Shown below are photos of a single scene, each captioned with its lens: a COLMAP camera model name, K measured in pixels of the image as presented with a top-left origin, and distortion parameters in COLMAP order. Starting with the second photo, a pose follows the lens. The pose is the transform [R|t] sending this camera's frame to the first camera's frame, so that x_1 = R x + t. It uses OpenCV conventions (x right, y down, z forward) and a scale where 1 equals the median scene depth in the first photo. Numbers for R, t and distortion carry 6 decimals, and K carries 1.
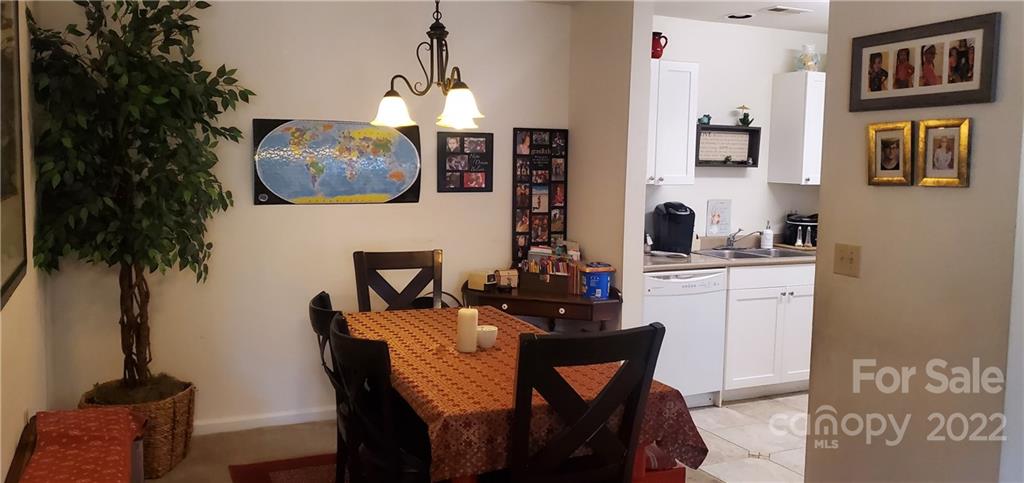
lens RADIAL K [[780.3, 0, 515.6], [0, 780.3, 239.2], [0, 0, 1]] dist [0.027245, -0.040638]
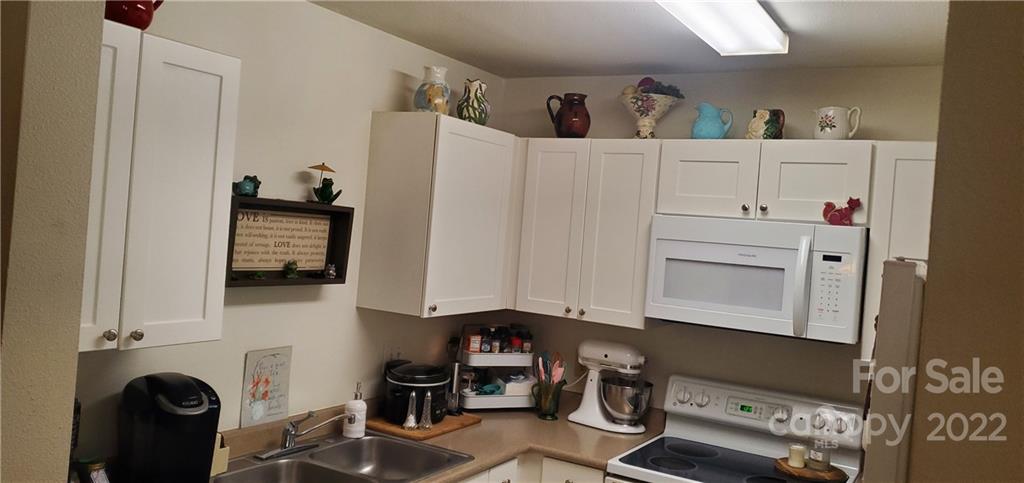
lens RADIAL K [[780.3, 0, 497.7], [0, 780.3, 219.6], [0, 0, 1]] dist [0.027245, -0.040638]
pose [[0.827472, 0.050713, 0.559213, 0.102555], [0.001852, 0.995661, -0.093034, -0.086783], [-0.561505, 0.078019, 0.823787, 0.518159]]
